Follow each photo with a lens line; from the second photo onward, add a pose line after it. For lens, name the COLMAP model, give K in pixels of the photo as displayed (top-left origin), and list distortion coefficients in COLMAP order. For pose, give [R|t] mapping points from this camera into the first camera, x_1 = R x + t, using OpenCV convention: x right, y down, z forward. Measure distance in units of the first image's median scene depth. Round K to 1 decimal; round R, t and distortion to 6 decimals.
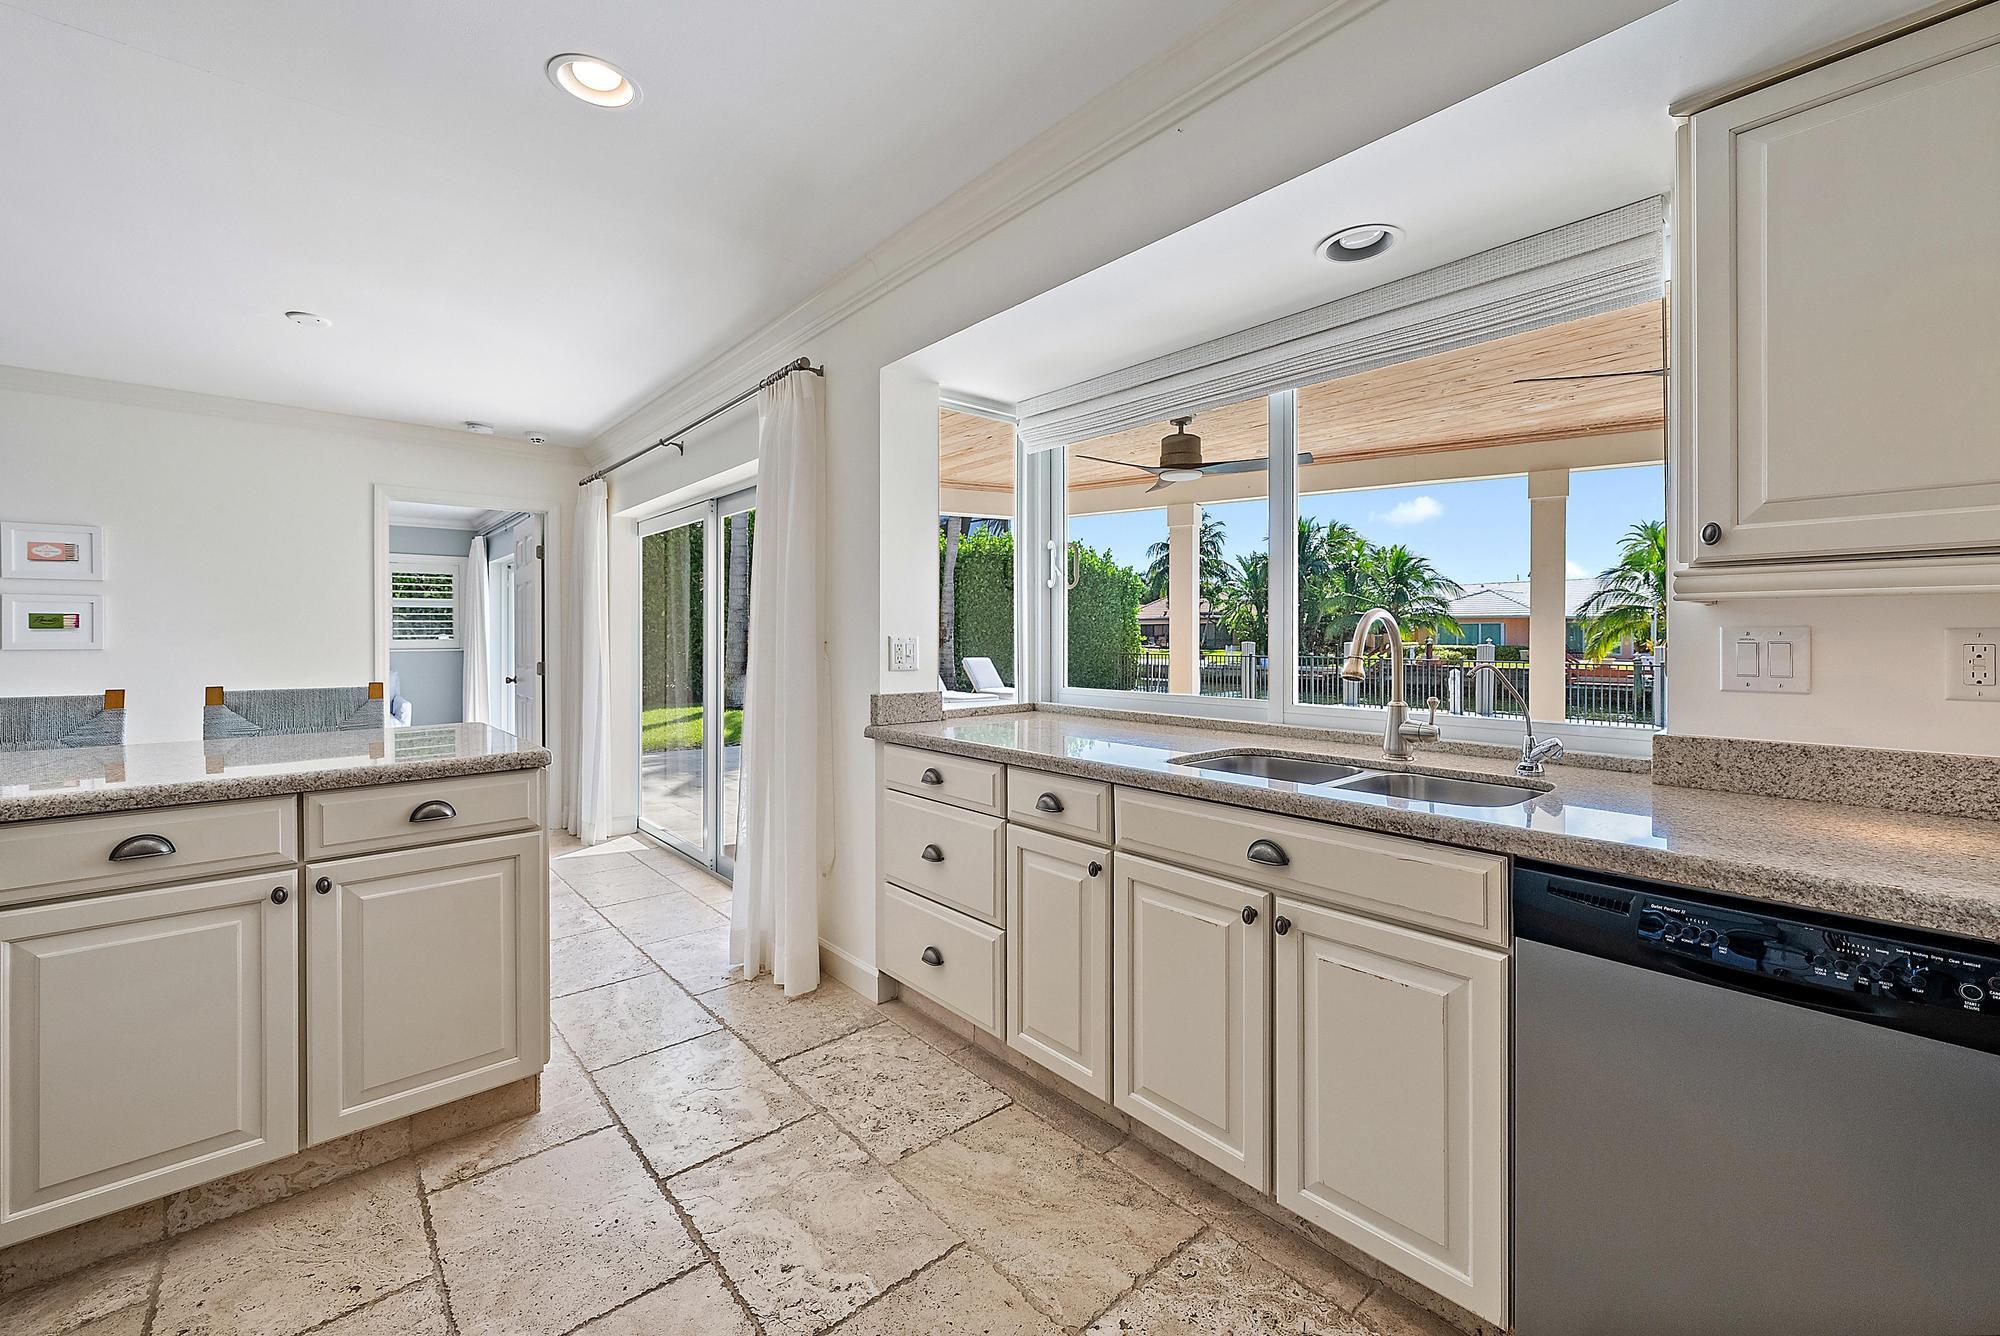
lens RADIAL K [[812.8, 0, 1008.0], [0, 812.8, 639.6], [0, 0, 1]] dist [0.000451, 0.000283]
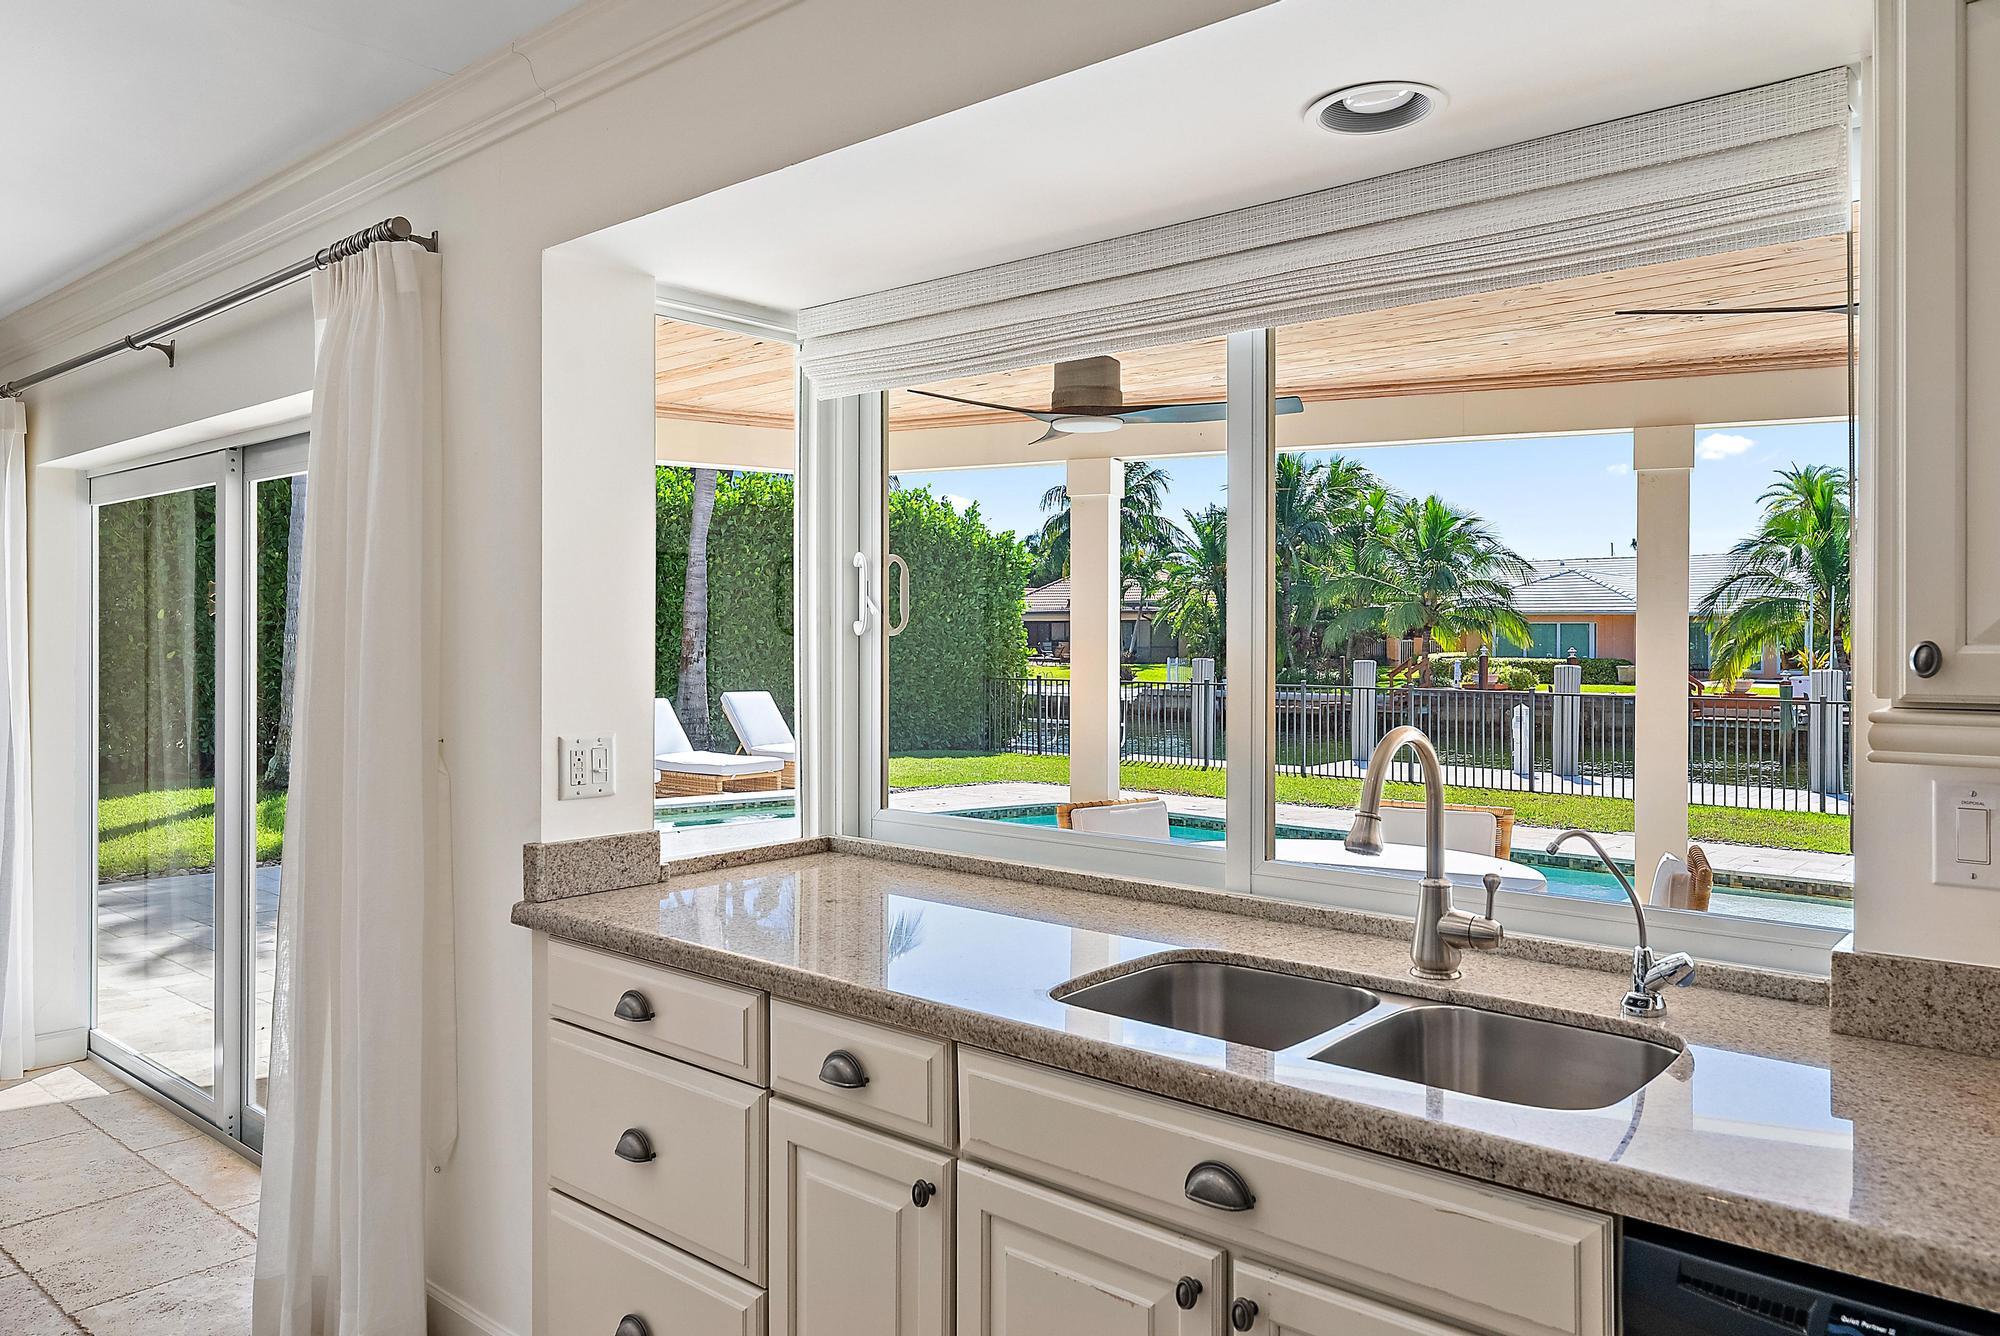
lens RADIAL K [[1372.8, 0, 999.9], [0, 1372.8, 643.1], [0, 0, 1]] dist [0.004288, 0.002053]
pose [[0.990198, 0.001498, 0.139660, 0.019181], [-0.001631, 0.999998, 0.000835, -0.070369], [-0.139659, -0.001055, 0.990199, 0.040753]]
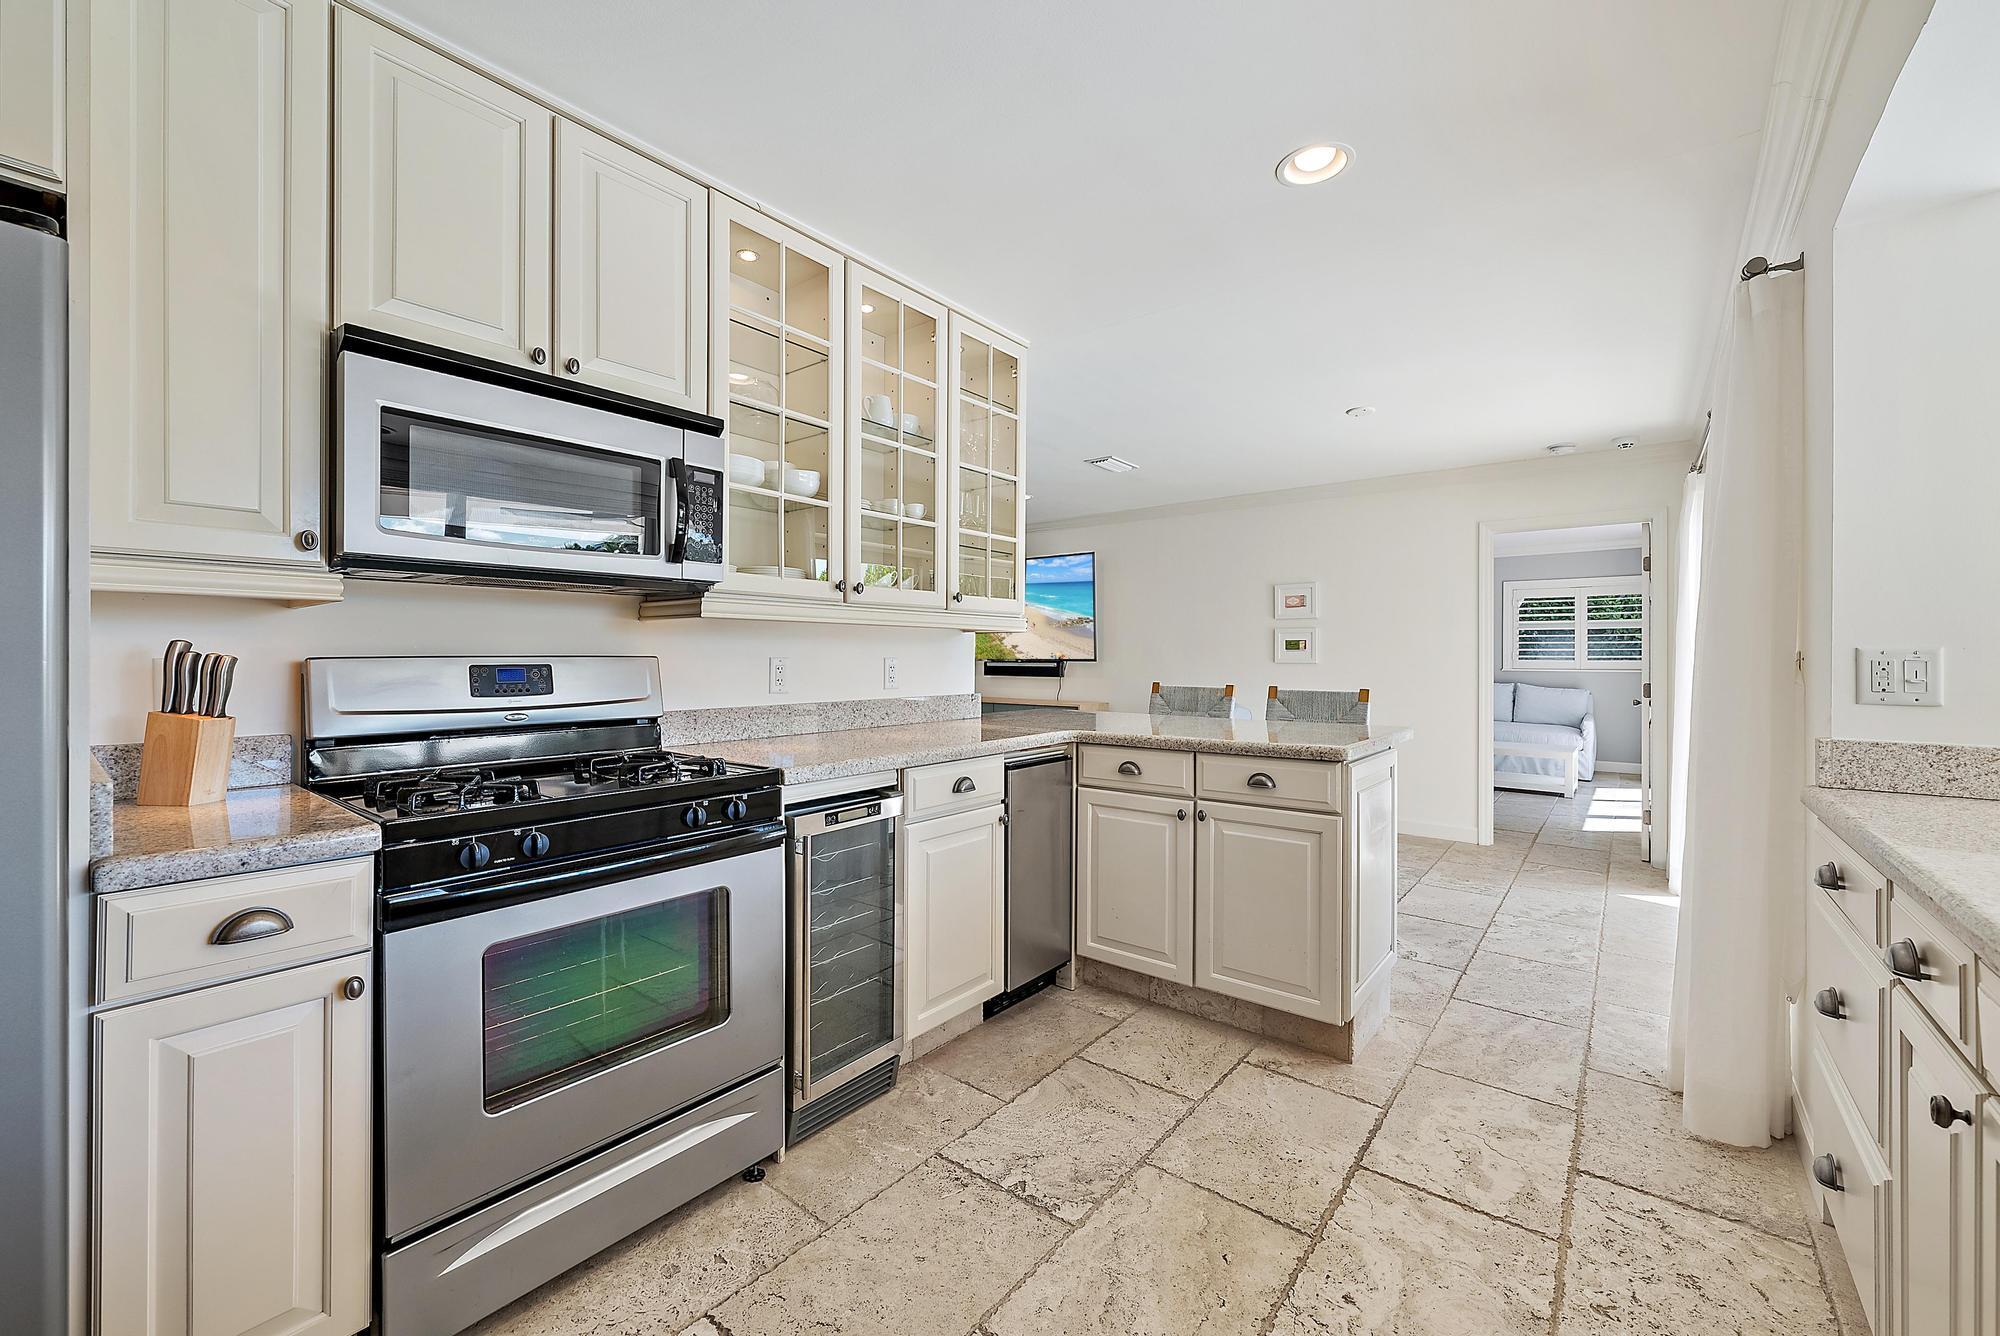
lens RADIAL K [[790.7, 0, 1008.1], [0, 790.7, 658.7], [0, 0, 1]] dist [-0.000283, 0.000032]
pose [[0.174351, 0.003635, -0.984677, 0.345358], [-0.009716, 0.999951, 0.001971, 0.009328], [0.984636, 0.009224, 0.174377, 0.257798]]
